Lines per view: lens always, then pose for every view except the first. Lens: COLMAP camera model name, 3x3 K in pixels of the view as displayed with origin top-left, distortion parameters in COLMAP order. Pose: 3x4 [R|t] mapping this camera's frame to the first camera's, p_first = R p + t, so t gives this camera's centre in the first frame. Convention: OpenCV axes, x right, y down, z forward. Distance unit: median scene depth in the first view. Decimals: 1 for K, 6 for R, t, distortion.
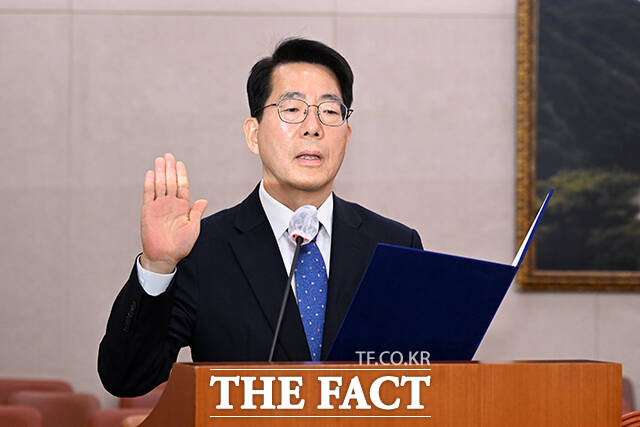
lens RADIAL K [[1366.6, 0, 320.0], [0, 1366.6, 213.5], [0, 0, 1]] dist [0.000176, -0.019152]
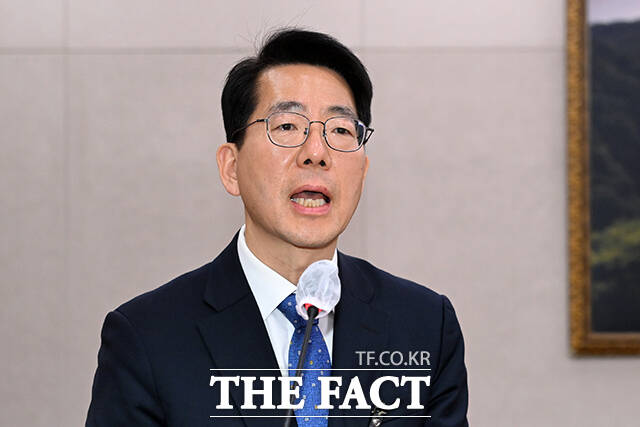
lens RADIAL K [[1133.8, 0, 320.0], [0, 1133.8, 213.5], [0, 0, 1]] dist [0.001456, 0.018845]
pose [[0.999043, -0.015170, -0.041034, 0.012649], [0.013131, 0.998687, -0.049513, -0.002471], [0.041731, 0.048927, 0.997930, 0.268955]]
